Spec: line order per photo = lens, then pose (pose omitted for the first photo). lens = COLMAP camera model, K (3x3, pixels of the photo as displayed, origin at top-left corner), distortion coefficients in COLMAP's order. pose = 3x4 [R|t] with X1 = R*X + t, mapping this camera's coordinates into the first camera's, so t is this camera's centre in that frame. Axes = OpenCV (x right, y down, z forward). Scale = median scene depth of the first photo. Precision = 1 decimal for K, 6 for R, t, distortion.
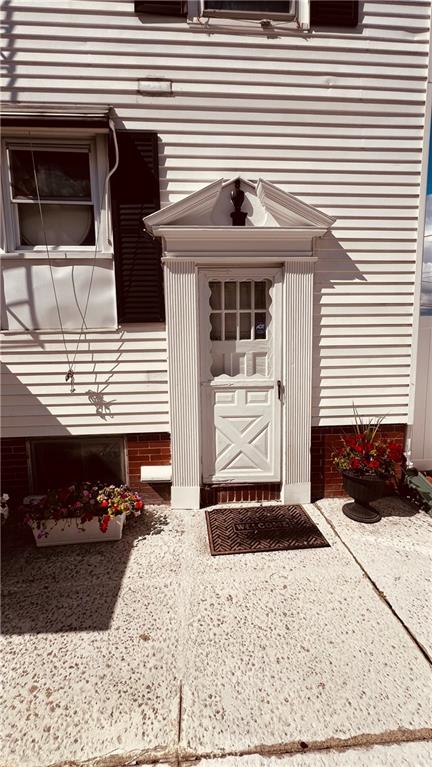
lens RADIAL K [[306.1, 0, 215.6], [0, 306.1, 383.4], [0, 0, 1]] dist [-0.001531, 0.000515]
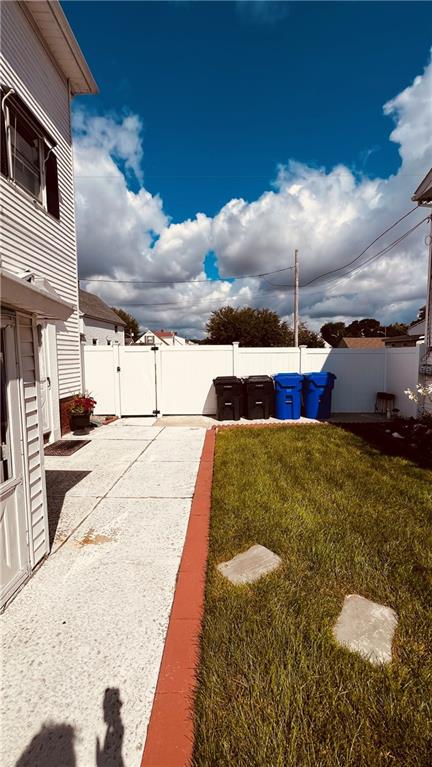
lens RADIAL K [[306.1, 0, 215.4], [0, 306.1, 382.3], [0, 0, 1]] dist [-0.001531, 0.000515]
pose [[0.093040, -0.073275, 0.992962, -1.703083], [0.112022, 0.991726, 0.062688, 0.021578], [-0.989341, 0.105402, 0.100478, -0.246016]]
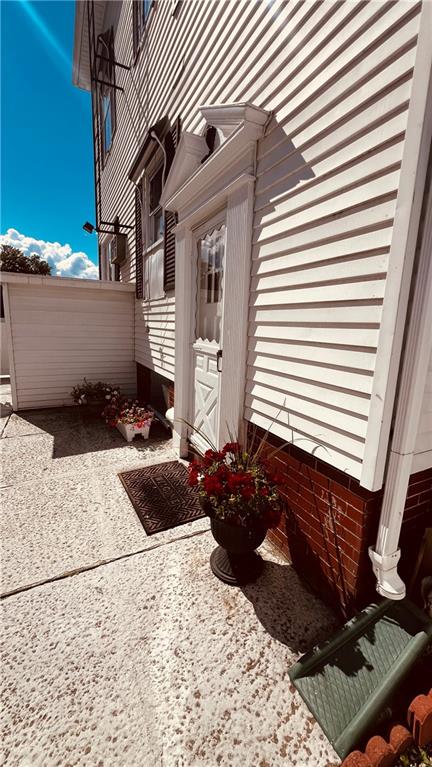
lens RADIAL K [[306.1, 0, 216.9], [0, 306.1, 381.9], [0, 0, 1]] dist [-0.001531, 0.000515]
pose [[0.392890, 0.199888, -0.897598, 1.003821], [-0.145621, 0.977298, 0.153896, -0.052367], [0.907982, 0.070245, 0.413079, 0.685966]]
